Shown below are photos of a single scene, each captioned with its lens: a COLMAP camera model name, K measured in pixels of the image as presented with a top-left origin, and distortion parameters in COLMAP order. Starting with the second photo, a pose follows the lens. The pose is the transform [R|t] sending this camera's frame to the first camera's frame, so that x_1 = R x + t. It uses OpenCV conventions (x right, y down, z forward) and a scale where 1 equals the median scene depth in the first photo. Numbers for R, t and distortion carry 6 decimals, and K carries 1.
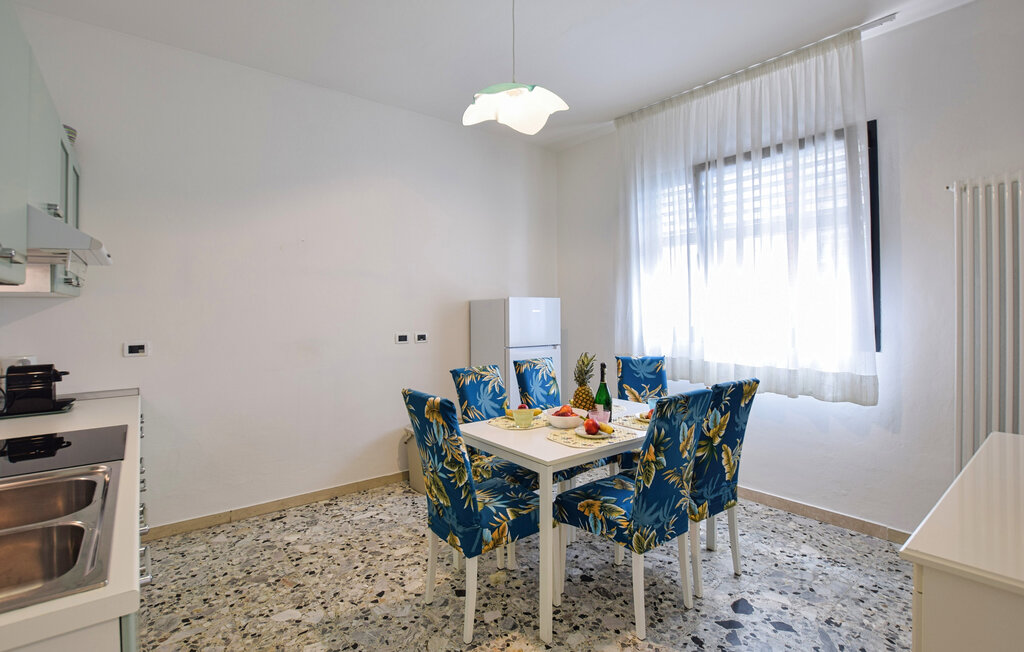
lens RADIAL K [[465.7, 0, 473.8], [0, 465.7, 314.7], [0, 0, 1]] dist [0.000061, -0.000034]
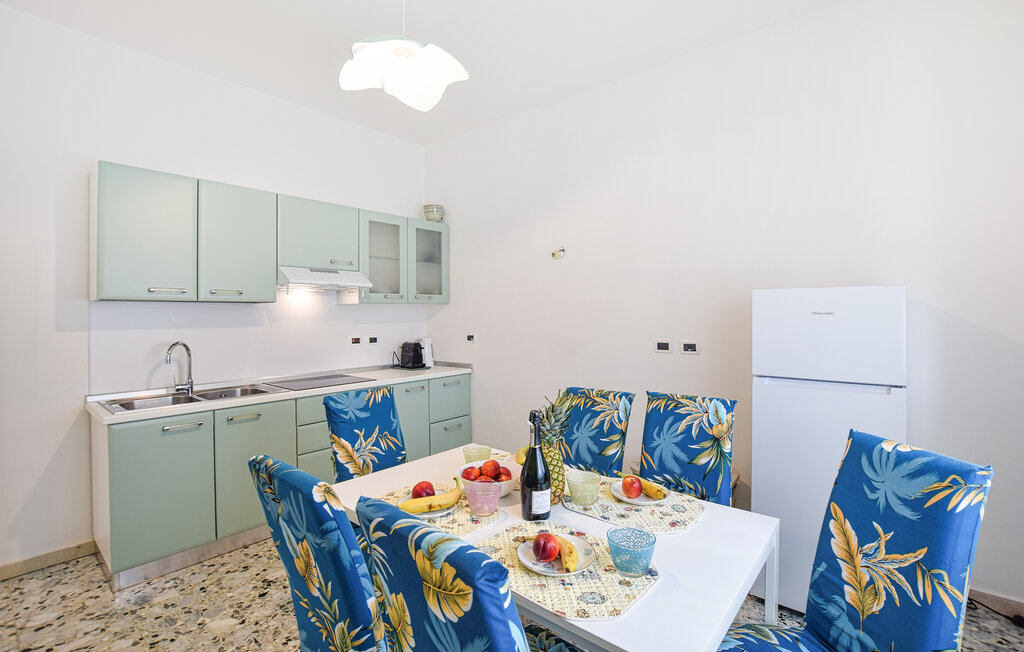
lens RADIAL K [[459.9, 0, 532.5], [0, 459.9, 315.0], [0, 0, 1]] dist [-0.000732, -0.000120]
pose [[0.261183, 0.008638, -0.965251, 0.653850], [0.001831, 0.999954, 0.009444, -0.012521], [0.965287, -0.004234, 0.261155, 0.682629]]
